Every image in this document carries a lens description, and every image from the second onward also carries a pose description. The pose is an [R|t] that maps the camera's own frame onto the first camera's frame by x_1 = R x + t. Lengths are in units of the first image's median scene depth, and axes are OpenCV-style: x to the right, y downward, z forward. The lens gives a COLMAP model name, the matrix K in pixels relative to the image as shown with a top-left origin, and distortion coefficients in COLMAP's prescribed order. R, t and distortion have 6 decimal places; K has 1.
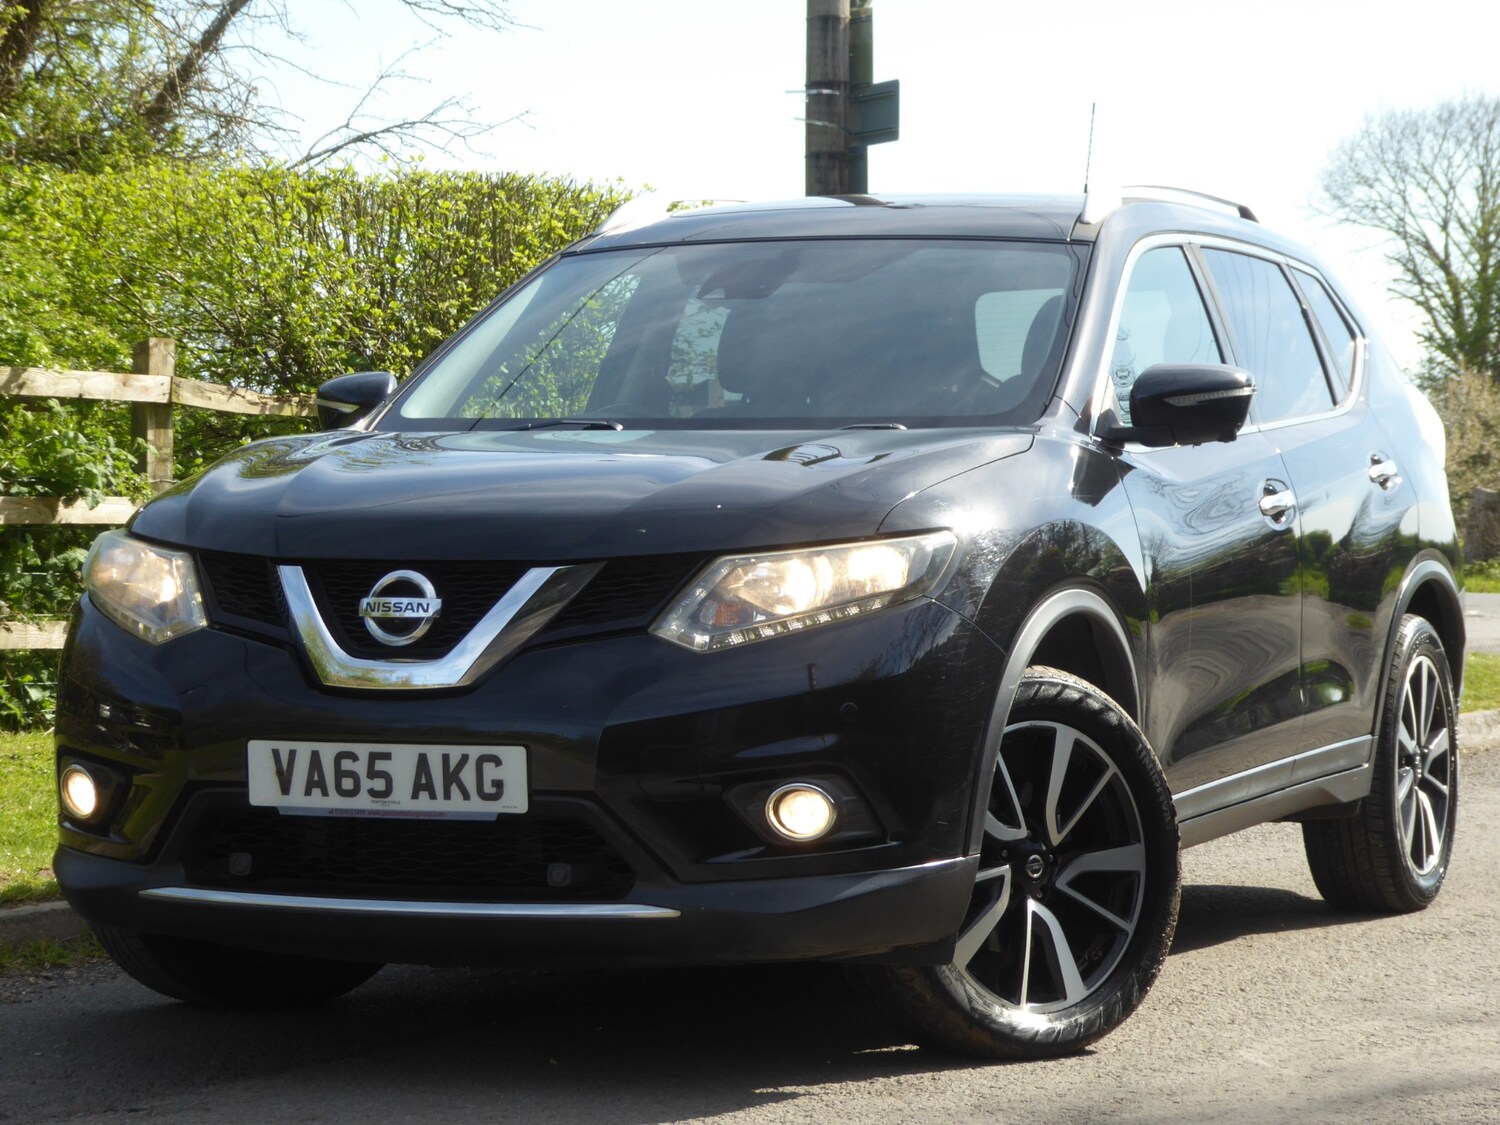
lens RADIAL K [[4145.9, 0, 749.7], [0, 4145.9, 513.0], [0, 0, 1]] dist [0.348190, -1.260467]
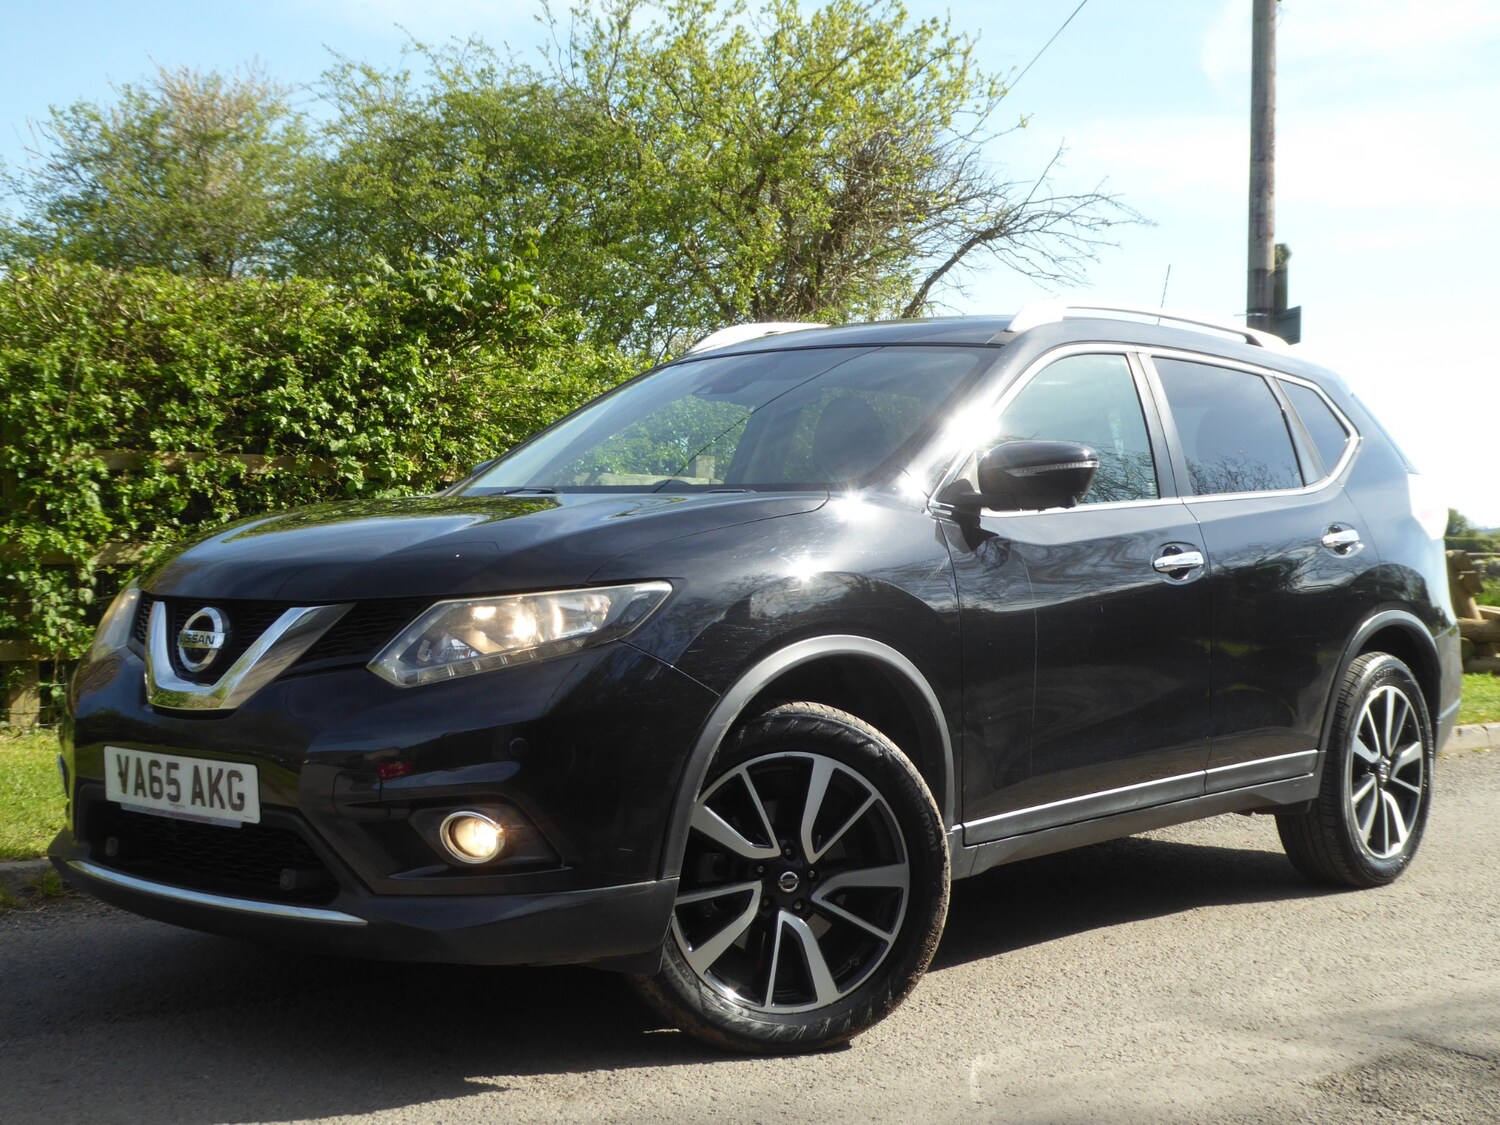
lens RADIAL K [[2038.6, 0, 753.1], [0, 2038.6, 536.4], [0, 0, 1]] dist [0.002870, -0.005539]
pose [[0.949972, 0.008229, -0.312226, 0.226516], [-0.012822, 0.999838, -0.012662, -0.000864], [0.312071, 0.016032, 0.949923, 0.468084]]
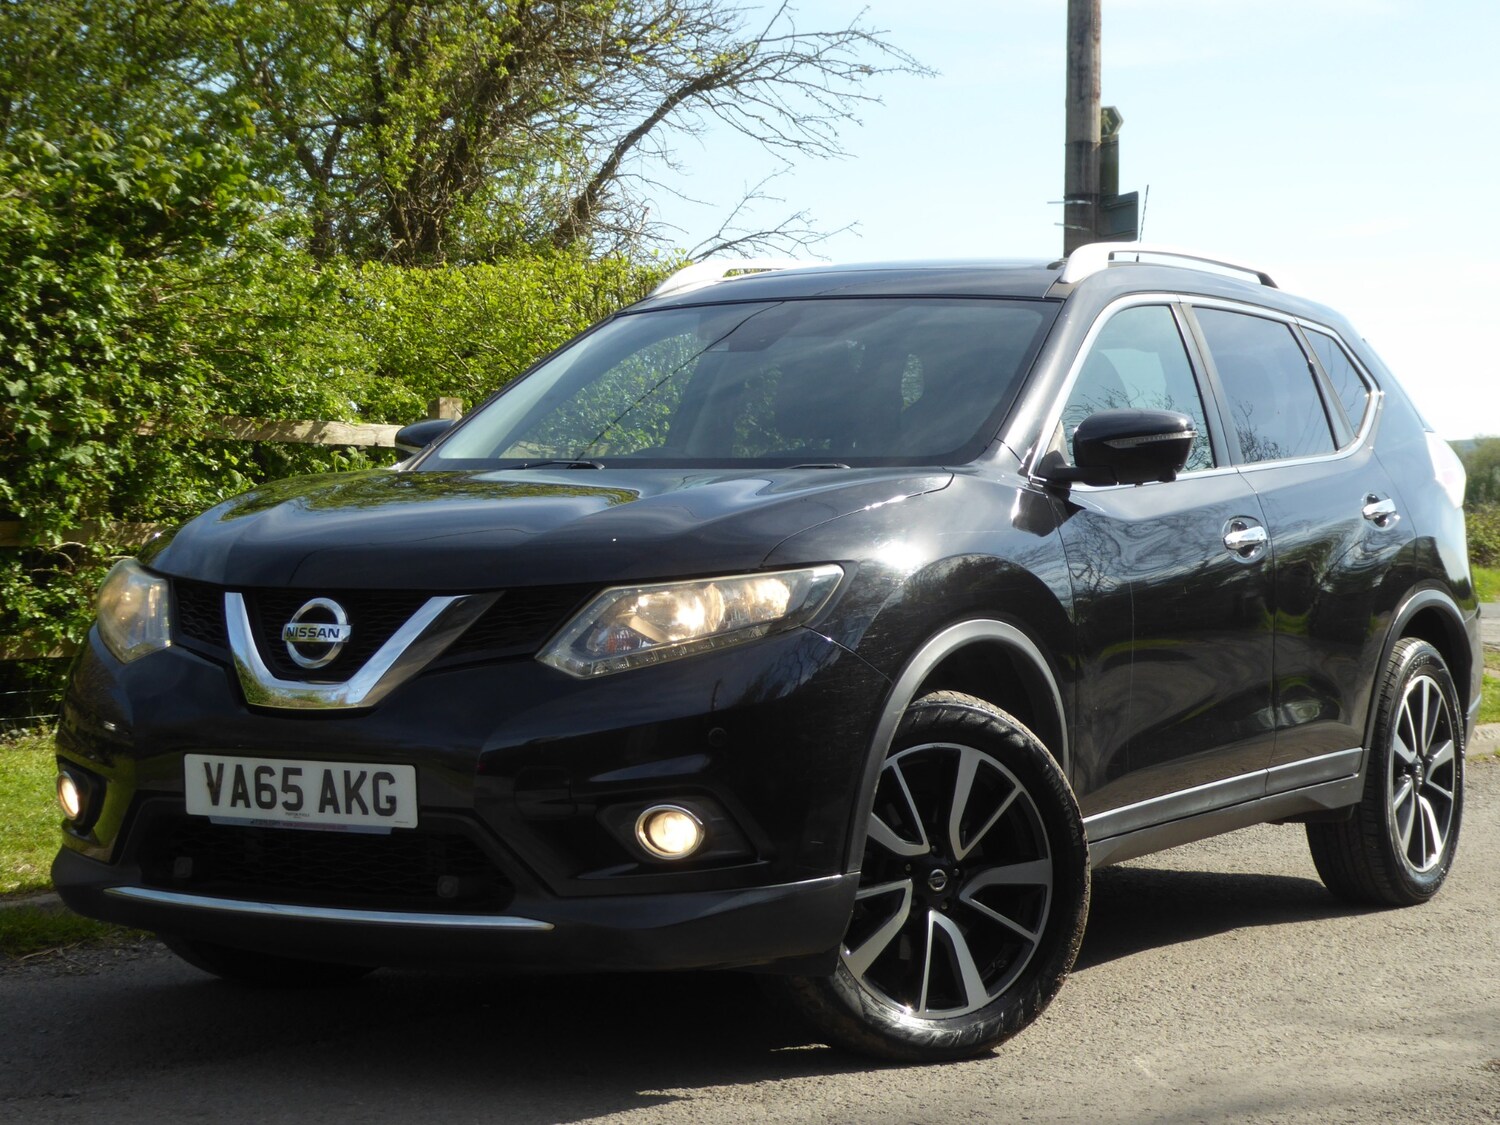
lens RADIAL K [[3072.0, 0, 752.7], [0, 3072.0, 522.1], [0, 0, 1]] dist [0.152602, -0.120653]
pose [[0.991032, 0.004287, -0.133555, 0.124483], [-0.004985, 0.999976, -0.004889, -0.002298], [0.133531, 0.005511, 0.991029, 0.211640]]
